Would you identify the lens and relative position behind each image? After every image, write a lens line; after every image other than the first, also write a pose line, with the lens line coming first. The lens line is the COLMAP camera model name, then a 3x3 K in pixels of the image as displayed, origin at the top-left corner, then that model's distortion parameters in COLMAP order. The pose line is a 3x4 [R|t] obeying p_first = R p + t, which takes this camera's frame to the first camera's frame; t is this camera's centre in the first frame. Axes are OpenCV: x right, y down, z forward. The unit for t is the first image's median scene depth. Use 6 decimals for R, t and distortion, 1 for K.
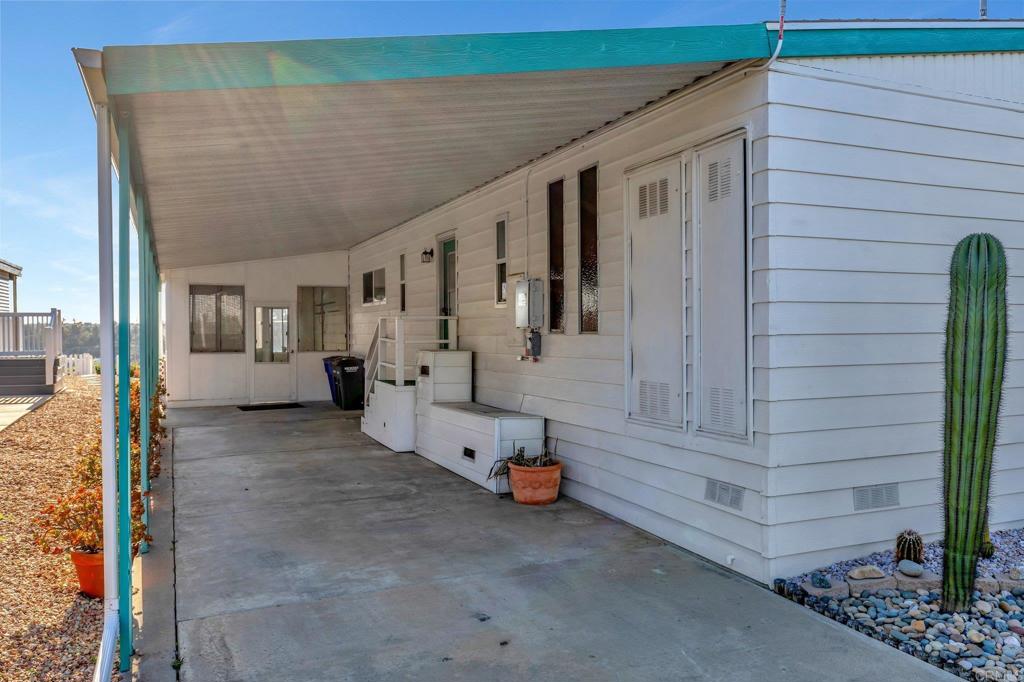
lens RADIAL K [[791.0, 0, 511.2], [0, 791.0, 335.1], [0, 0, 1]] dist [0.004525, -0.001165]
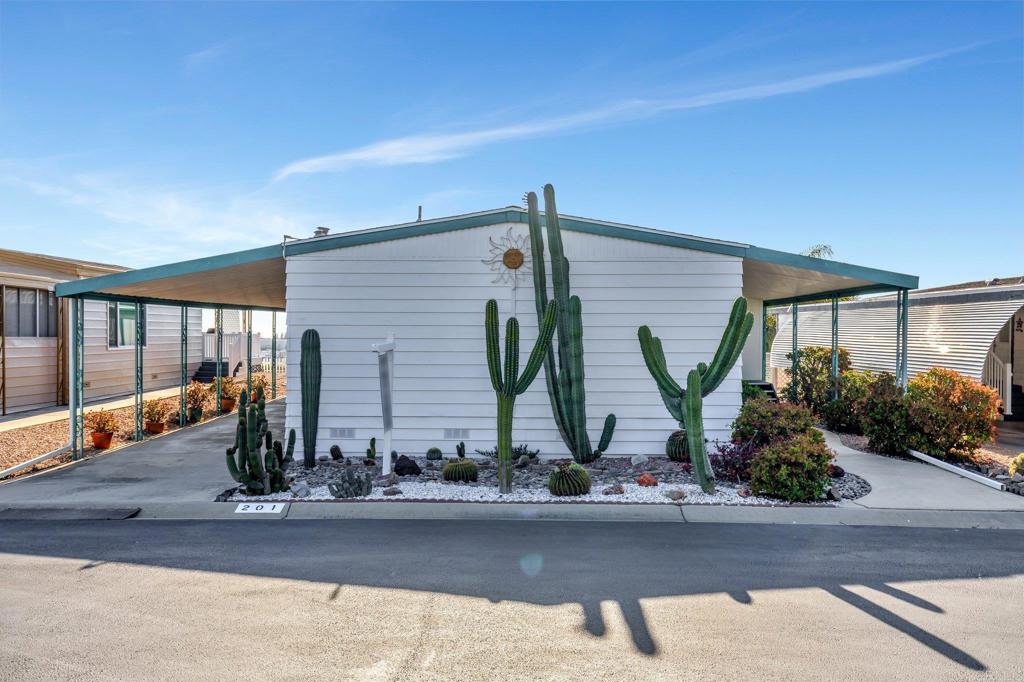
lens RADIAL K [[856.9, 0, 510.4], [0, 856.9, 339.2], [0, 0, 1]] dist [-0.010379, -0.000822]
pose [[0.905466, 0.010801, -0.424281, 1.068694], [-0.013002, 0.999913, -0.002294, -0.041364], [0.424219, 0.007594, 0.905528, -0.591000]]
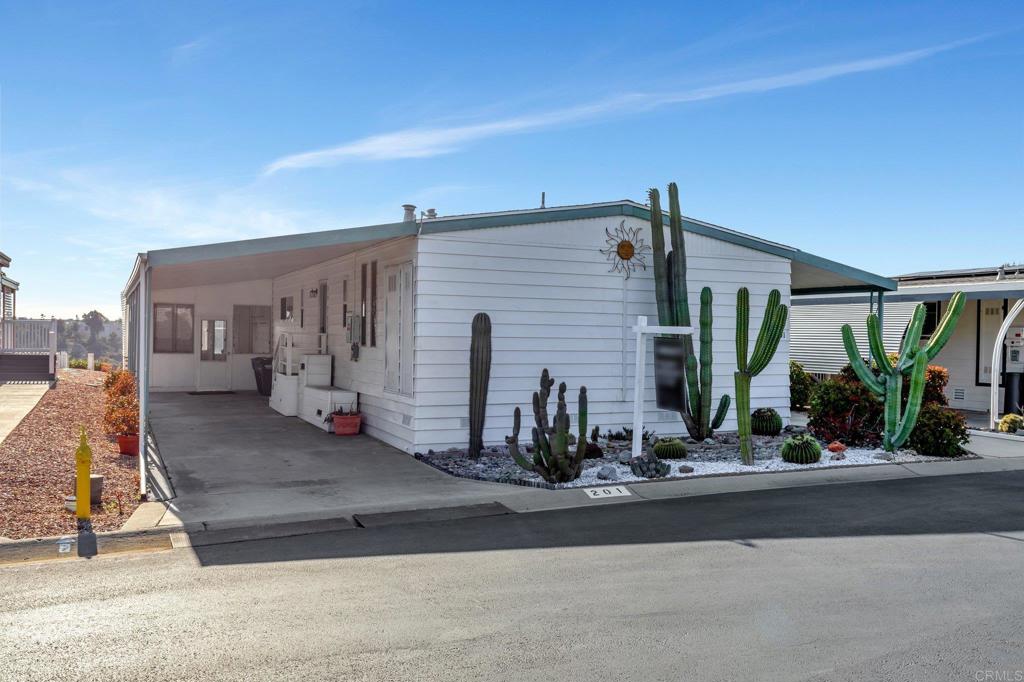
lens RADIAL K [[856.9, 0, 513.0], [0, 856.9, 338.7], [0, 0, 1]] dist [-0.010379, -0.000822]
pose [[0.999303, 0.020403, 0.031258, 0.266555], [-0.020351, 0.999791, -0.002000, -0.017769], [-0.031292, 0.001363, 0.999509, -0.784310]]
